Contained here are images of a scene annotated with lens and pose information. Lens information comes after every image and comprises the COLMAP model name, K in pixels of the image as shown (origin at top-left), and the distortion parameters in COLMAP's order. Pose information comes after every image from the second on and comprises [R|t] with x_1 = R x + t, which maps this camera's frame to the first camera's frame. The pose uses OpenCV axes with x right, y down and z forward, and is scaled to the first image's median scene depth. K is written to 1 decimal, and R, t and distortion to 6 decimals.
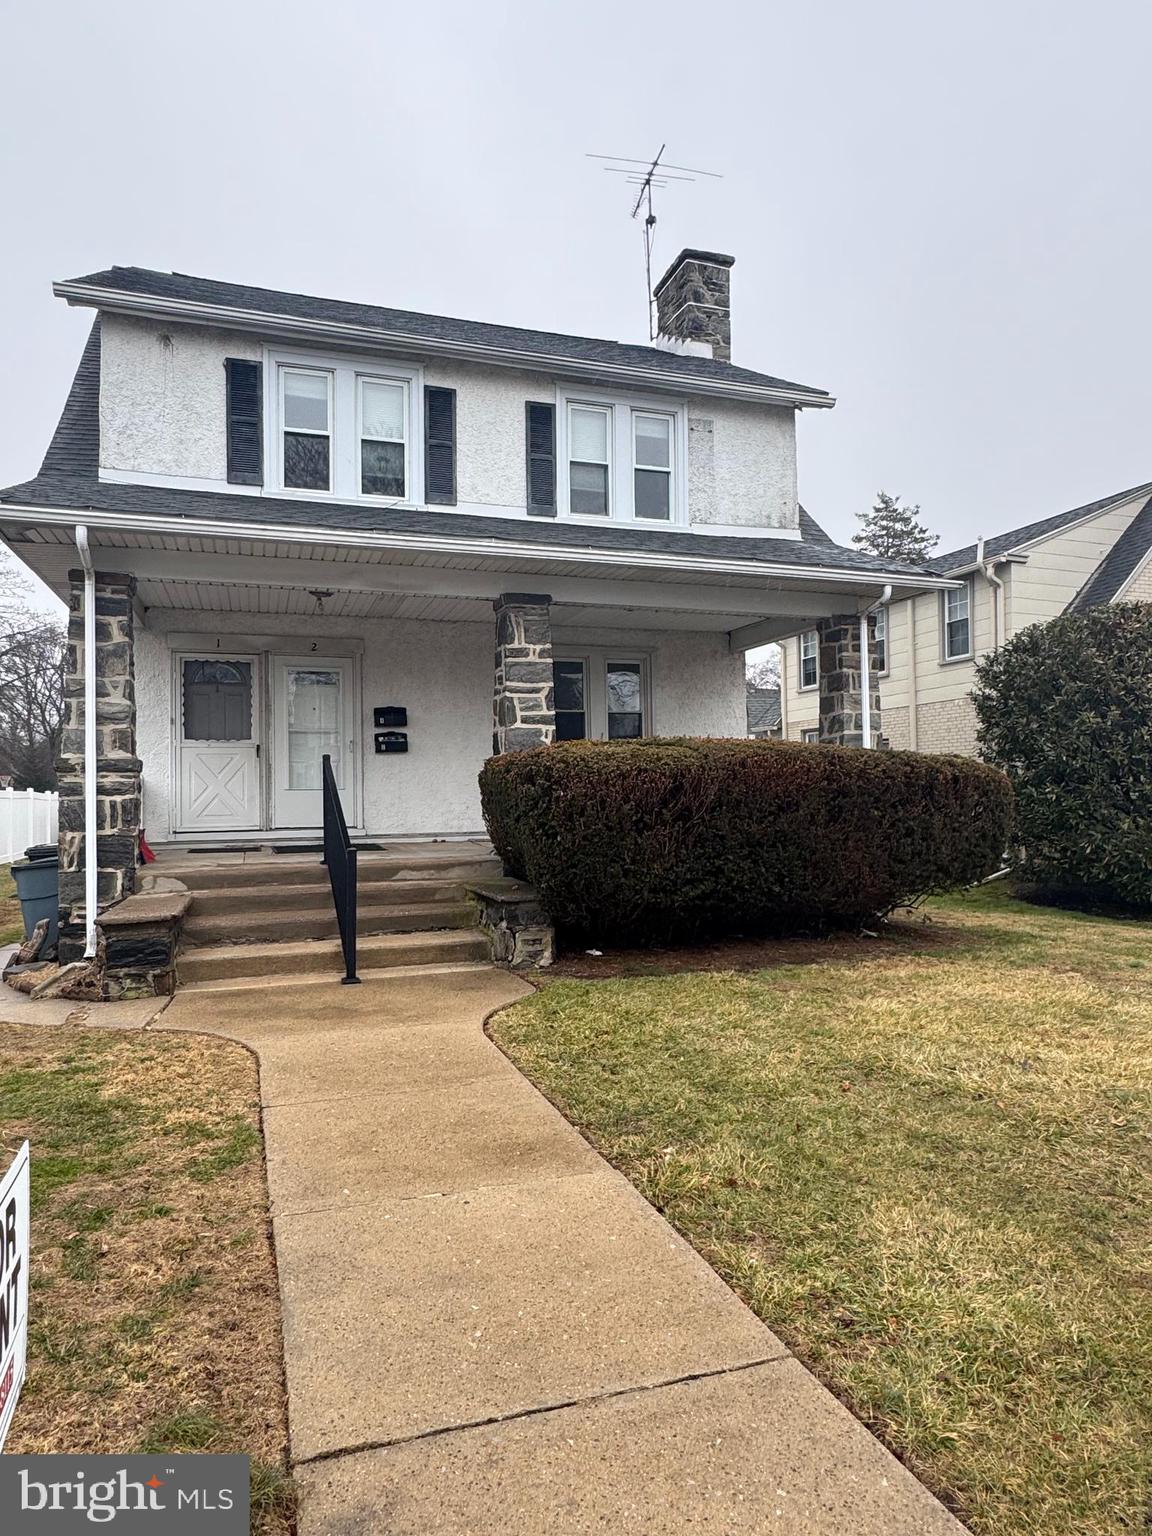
lens RADIAL K [[948.6, 0, 576.0], [0, 948.6, 768.0], [0, 0, 1]] dist [0.000312, -0.000016]
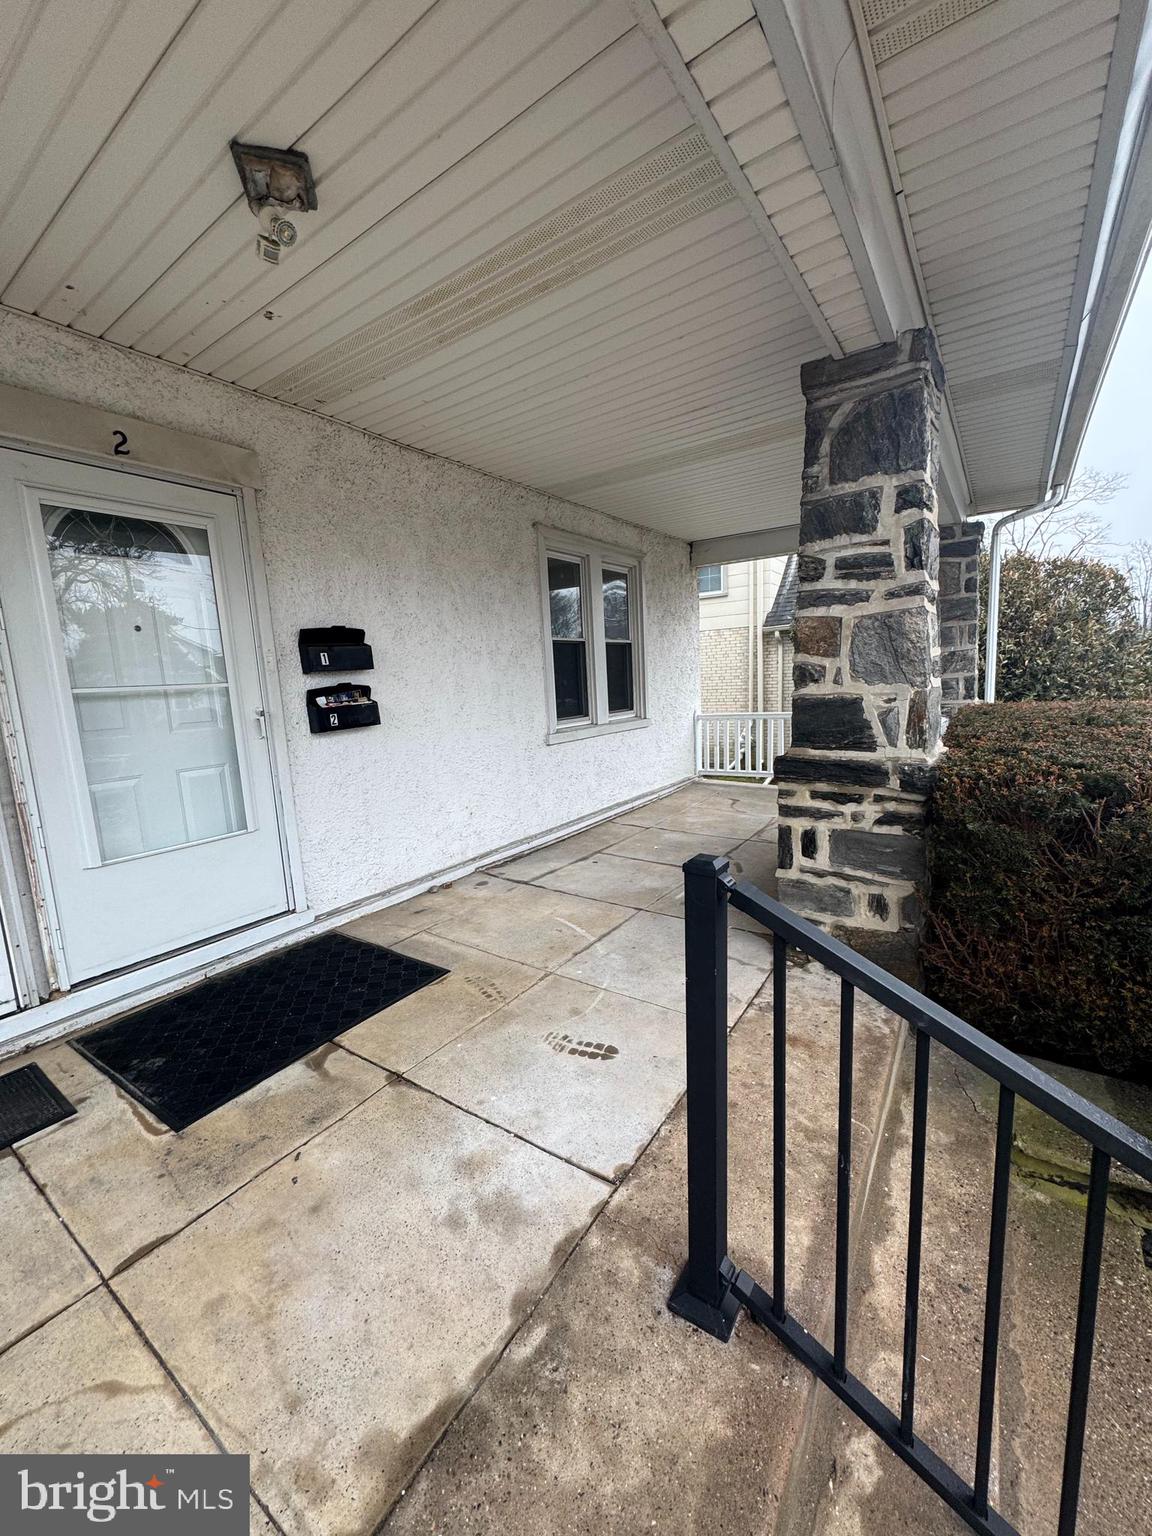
lens RADIAL K [[605.3, 0, 576.0], [0, 605.3, 768.0], [0, 0, 1]] dist [0.000056, 0.000036]
pose [[0.814429, -0.108892, 0.569954, -0.272068], [0.018142, 0.986532, 0.162556, -0.043184], [-0.579979, -0.122050, 0.805436, 0.695937]]
